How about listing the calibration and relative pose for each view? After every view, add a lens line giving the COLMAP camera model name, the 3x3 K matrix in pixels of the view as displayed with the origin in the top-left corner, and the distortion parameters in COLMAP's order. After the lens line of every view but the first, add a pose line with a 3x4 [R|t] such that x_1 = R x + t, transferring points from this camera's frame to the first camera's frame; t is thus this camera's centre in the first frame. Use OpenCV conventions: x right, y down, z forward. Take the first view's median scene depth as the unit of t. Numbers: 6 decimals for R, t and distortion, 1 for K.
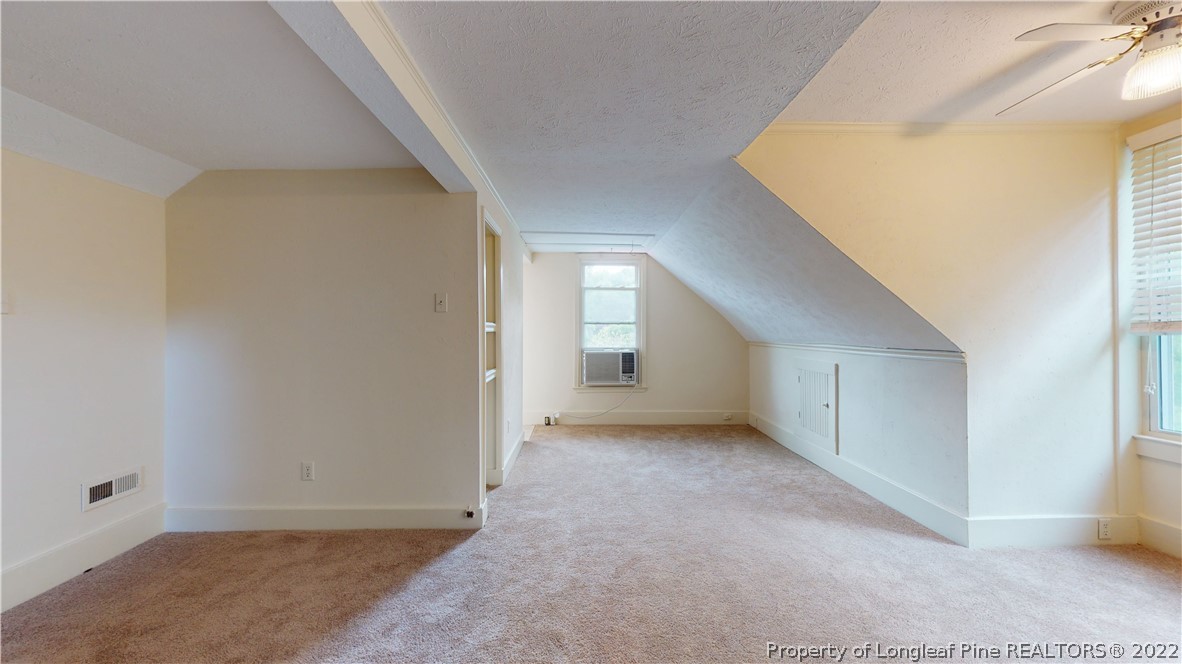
lens RADIAL K [[432.6, 0, 593.6], [0, 432.6, 332.4], [0, 0, 1]] dist [0.000580, -0.000206]
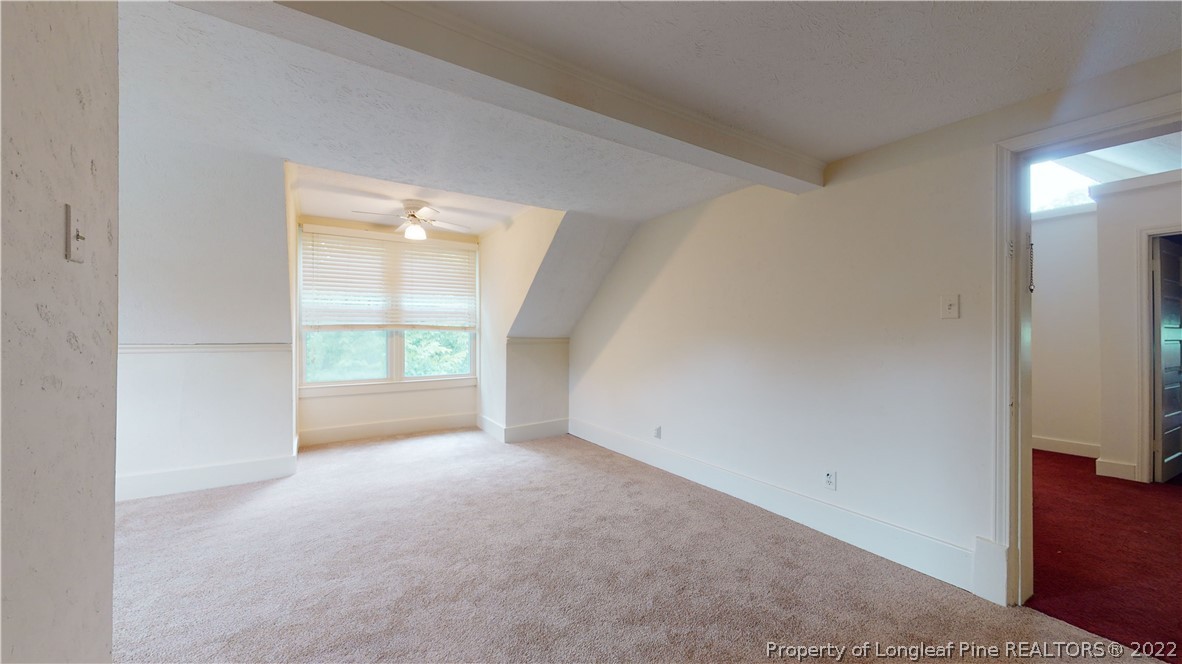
lens RADIAL K [[432.6, 0, 592.3], [0, 432.6, 333.3], [0, 0, 1]] dist [0.000580, -0.000206]
pose [[-0.536949, -0.000885, 0.843614, -0.910047], [-0.006291, 0.999976, -0.002955, 0.007879], [-0.843591, -0.006894, -0.536942, 0.902852]]
